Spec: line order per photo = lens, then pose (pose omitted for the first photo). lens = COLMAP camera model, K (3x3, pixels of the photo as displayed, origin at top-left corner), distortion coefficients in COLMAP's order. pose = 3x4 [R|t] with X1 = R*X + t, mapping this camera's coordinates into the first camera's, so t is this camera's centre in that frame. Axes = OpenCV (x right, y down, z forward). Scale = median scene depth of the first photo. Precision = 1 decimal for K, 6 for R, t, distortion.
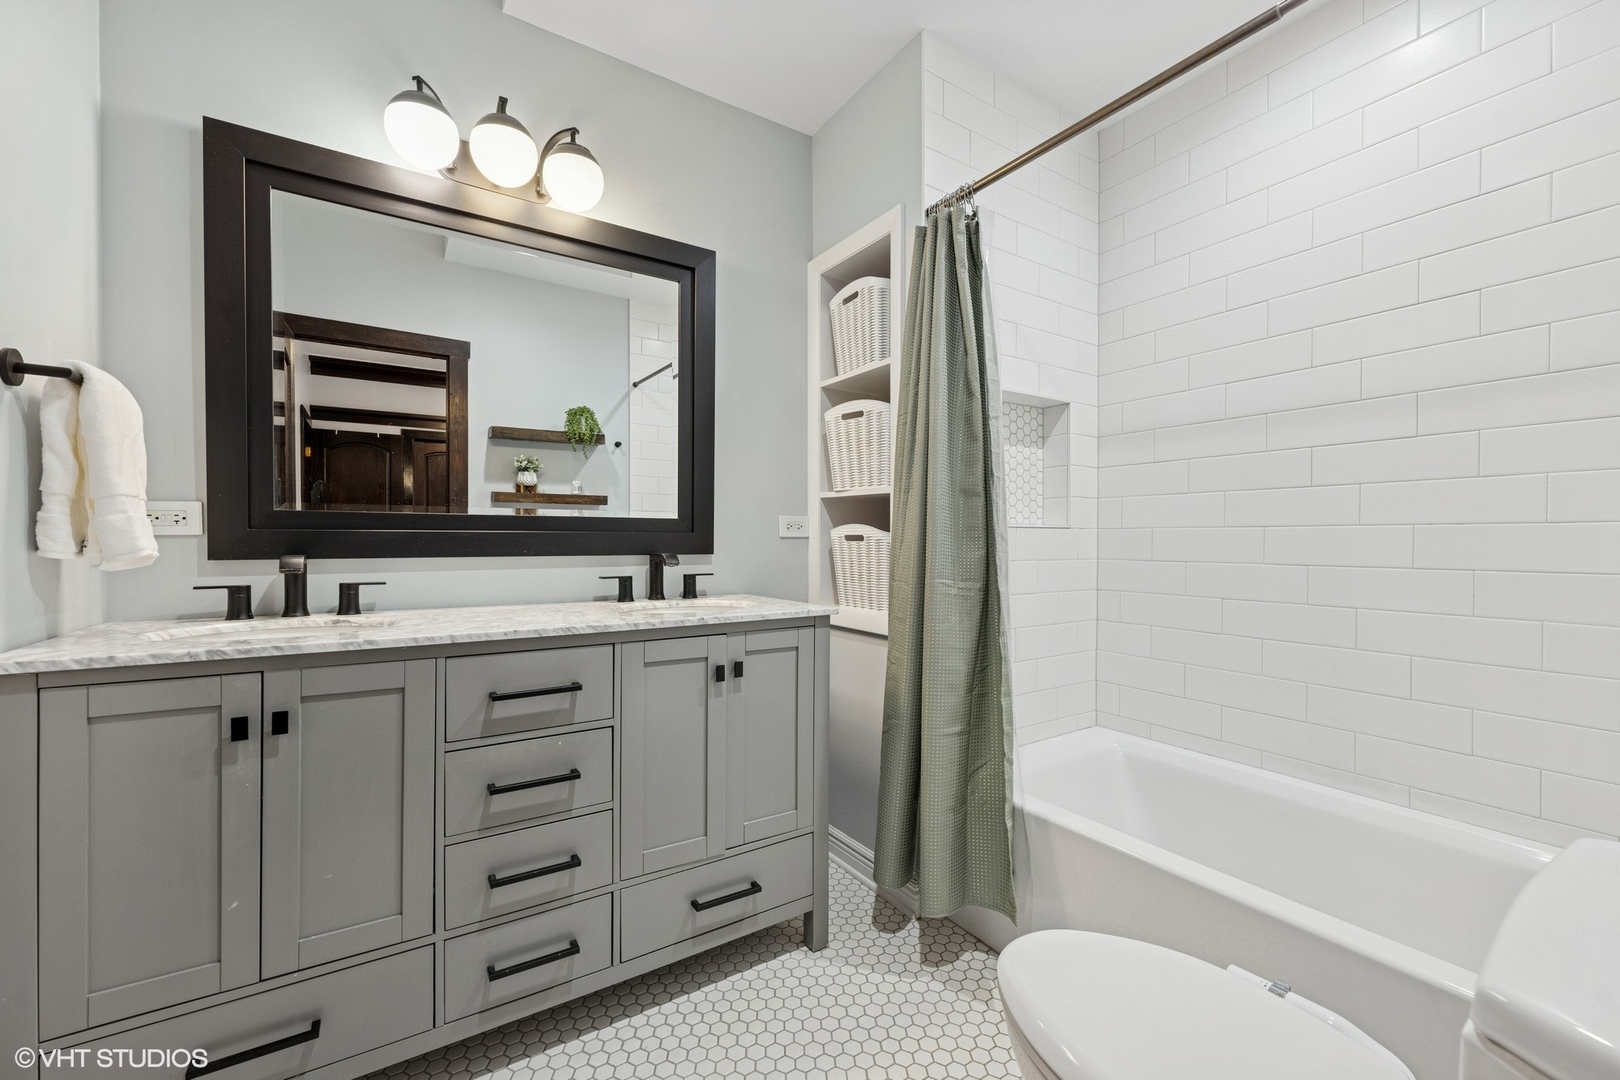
lens RADIAL K [[653.2, 0, 806.5], [0, 653.2, 541.7], [0, 0, 1]] dist [0.001340, -0.000869]
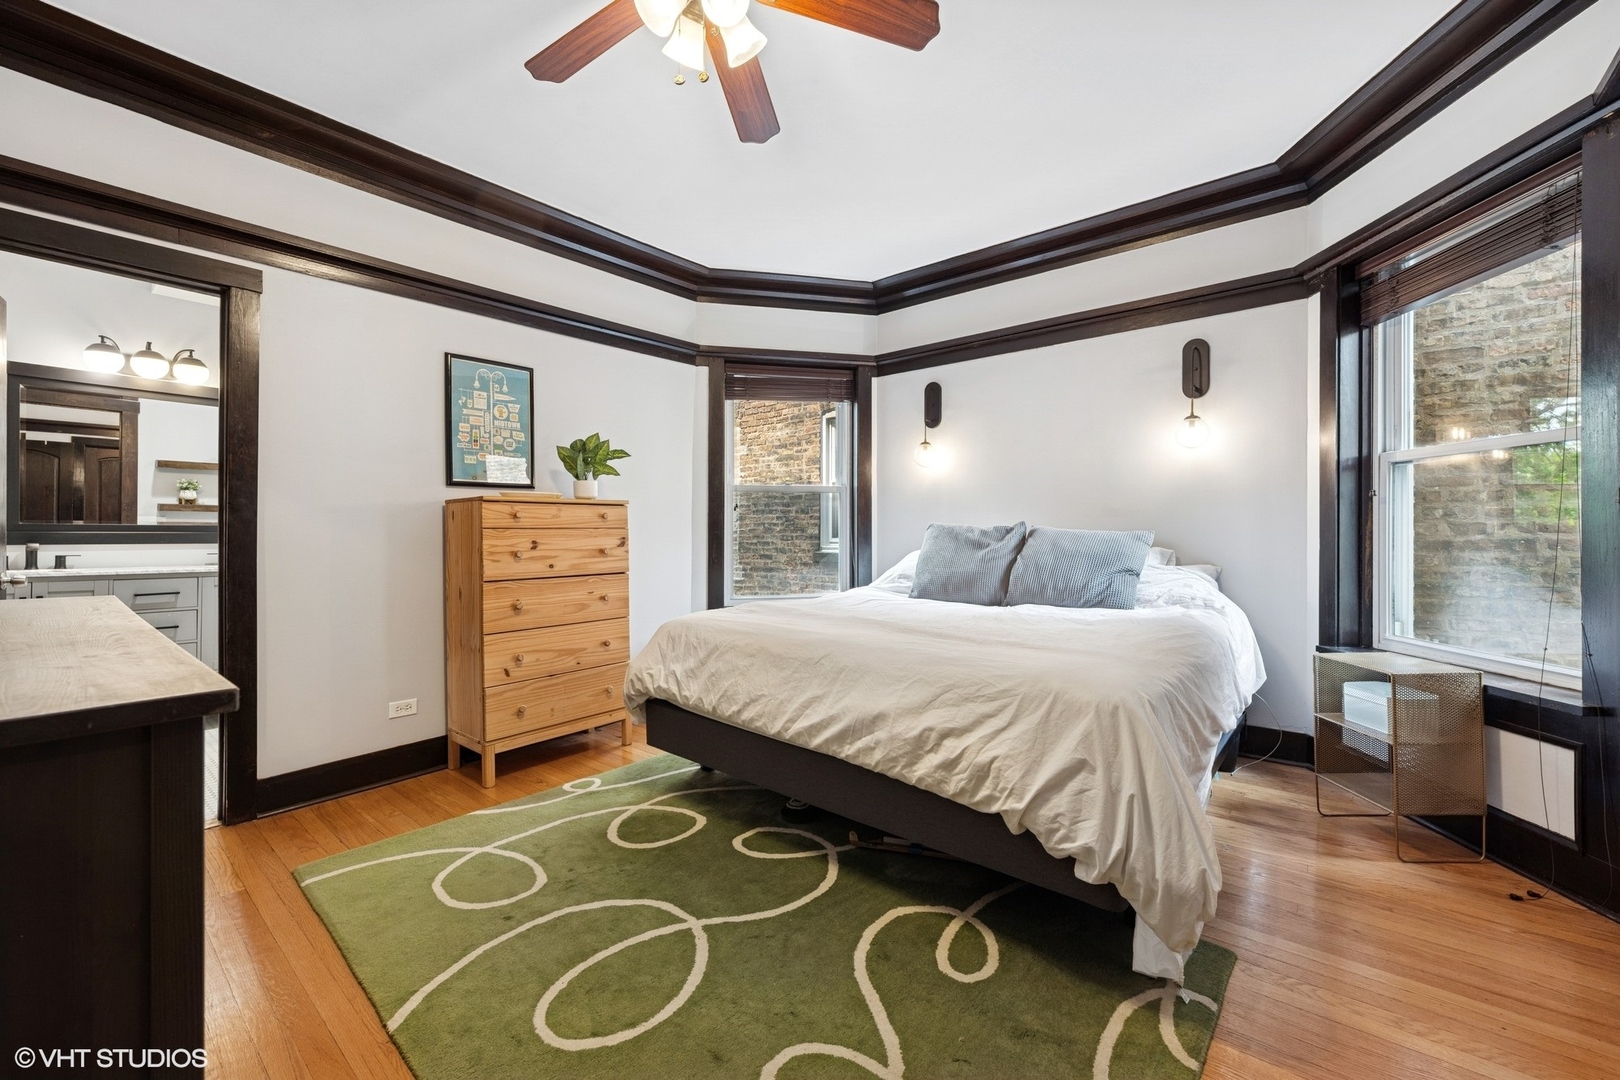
lens RADIAL K [[653.2, 0, 810.6], [0, 653.2, 532.3], [0, 0, 1]] dist [0.001340, -0.000869]
pose [[0.953949, 0.004879, 0.299930, 0.490837], [-0.002275, 0.999957, -0.009031, -0.001006], [-0.299961, 0.007933, 0.953919, -0.864966]]
